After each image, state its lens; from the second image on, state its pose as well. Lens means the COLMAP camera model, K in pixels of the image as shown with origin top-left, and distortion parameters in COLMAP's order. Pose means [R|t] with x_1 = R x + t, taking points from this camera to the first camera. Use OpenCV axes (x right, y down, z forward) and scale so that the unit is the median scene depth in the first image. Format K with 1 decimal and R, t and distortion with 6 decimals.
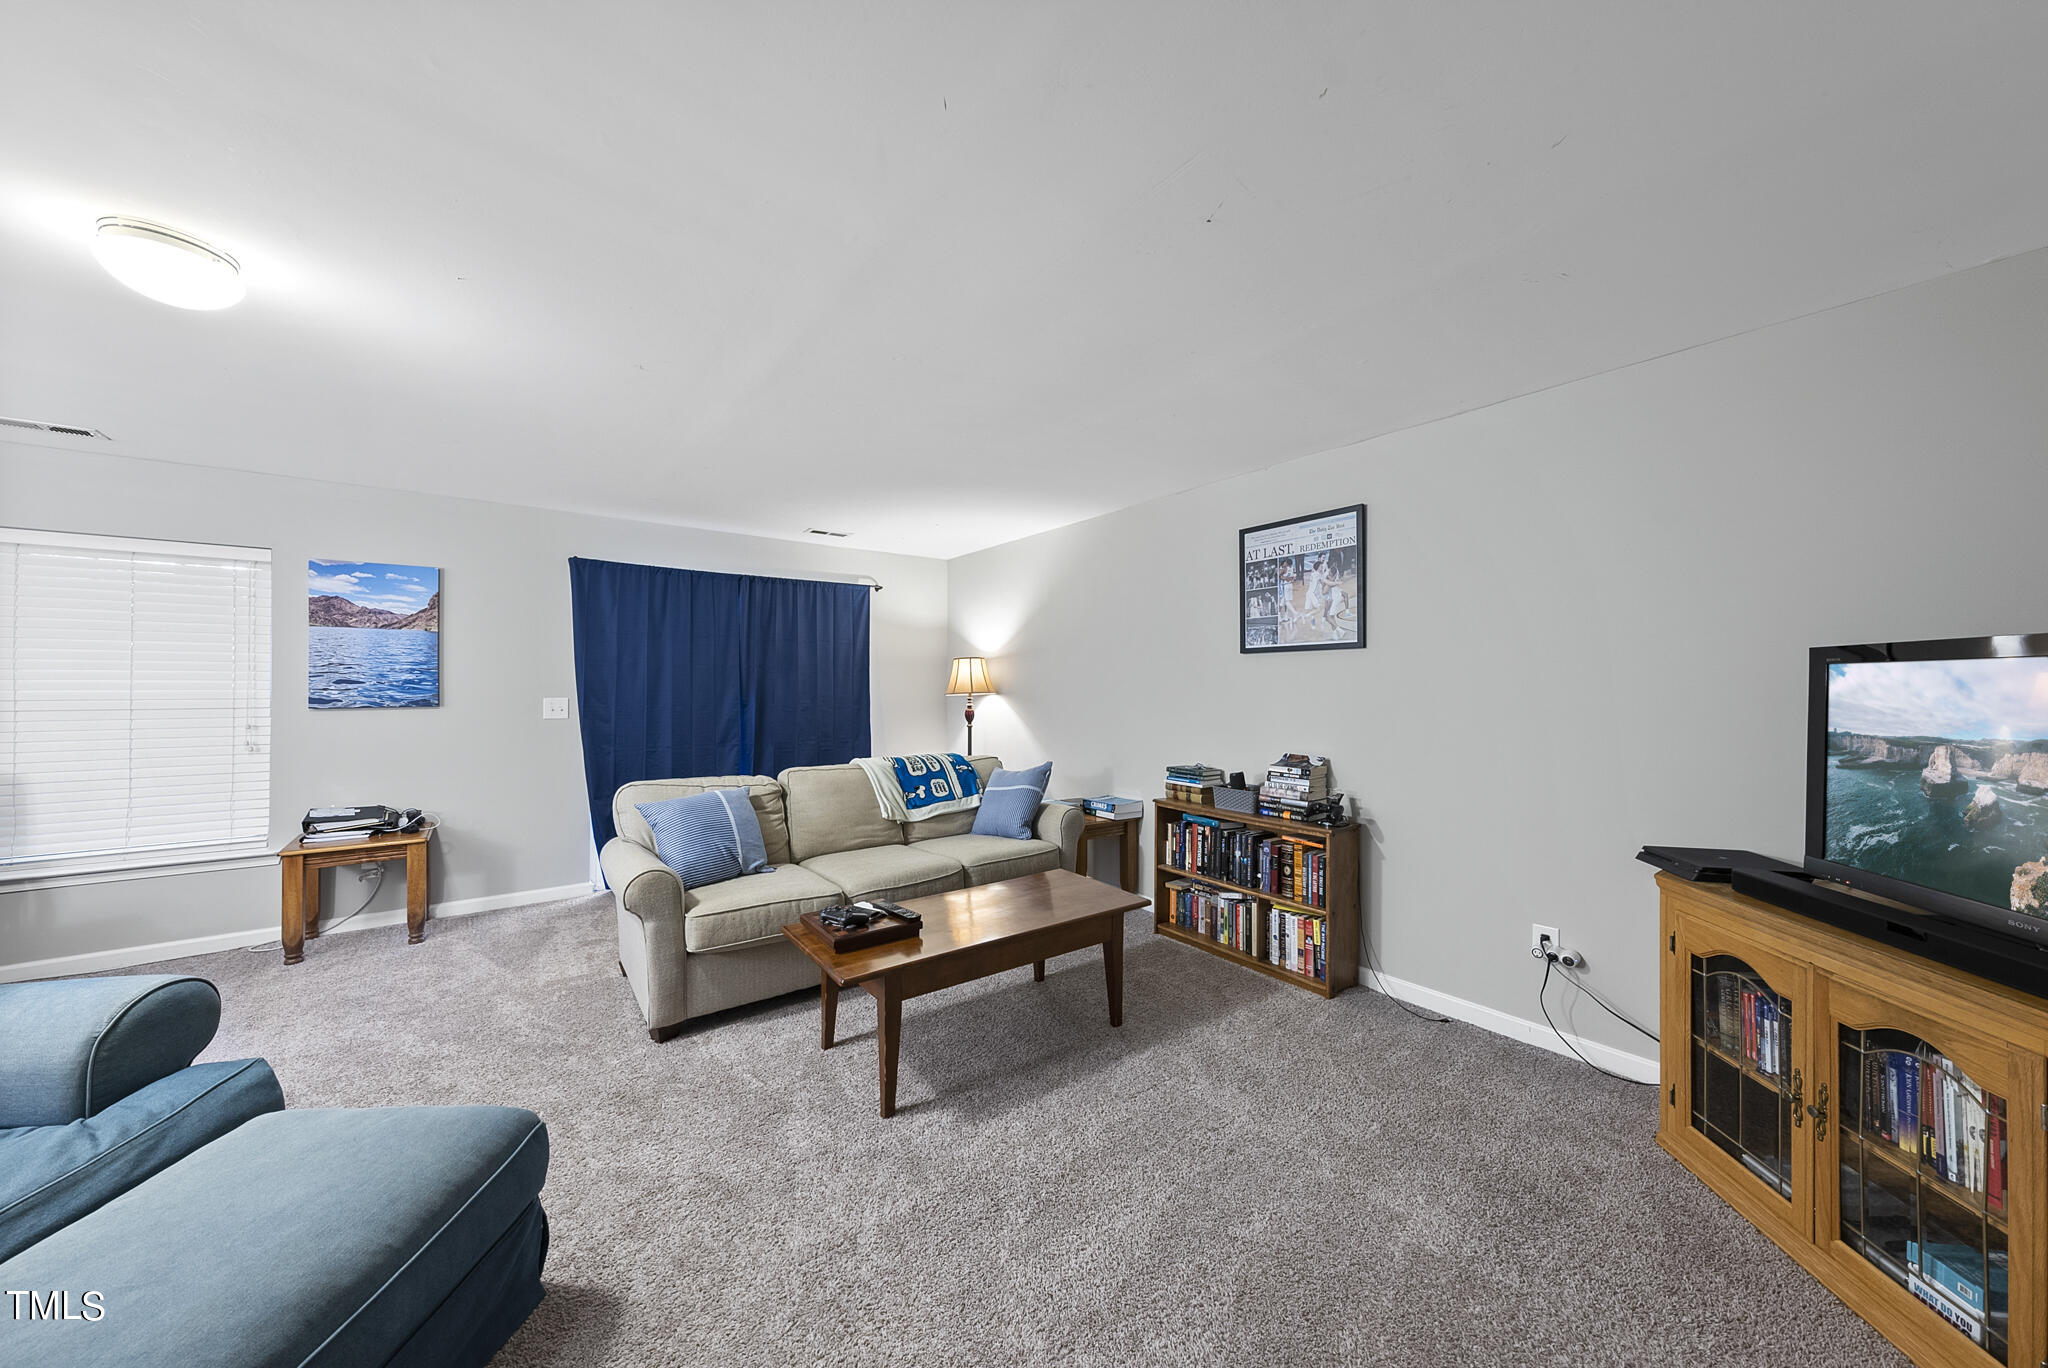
lens RADIAL K [[705.3, 0, 1015.5], [0, 705.3, 682.9], [0, 0, 1]] dist [-0.004948, 0.000867]
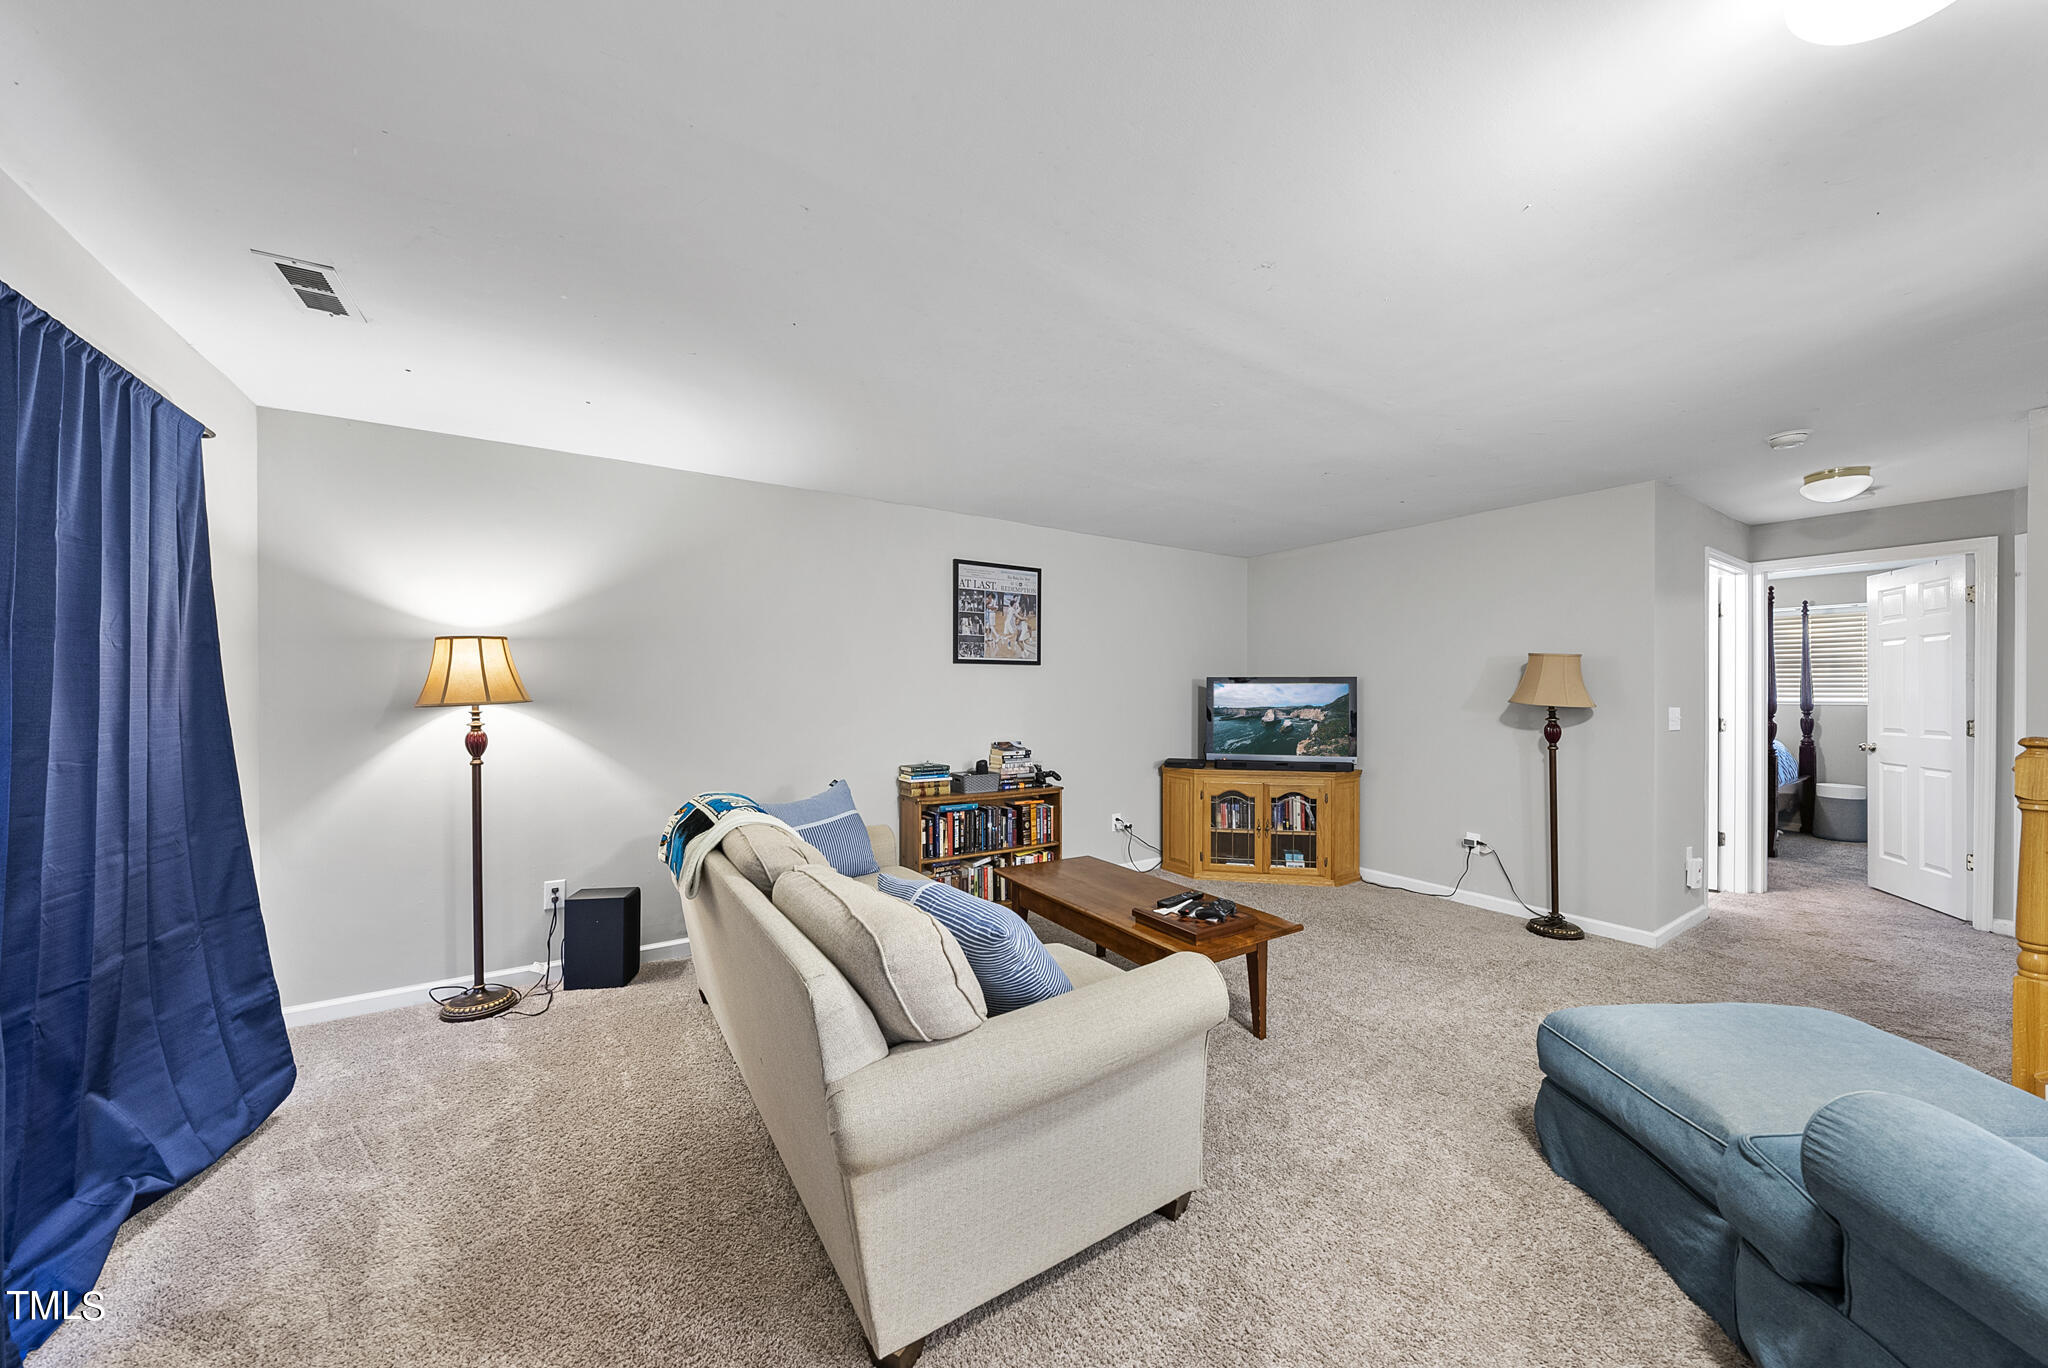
lens RADIAL K [[705.3, 0, 1021.7], [0, 705.3, 692.0], [0, 0, 1]] dist [-0.004948, 0.000867]
pose [[0.055239, -0.007006, 0.998449, -0.931448], [-0.010645, 0.999914, 0.007605, -0.003356], [-0.998416, -0.011048, 0.055160, 0.885212]]
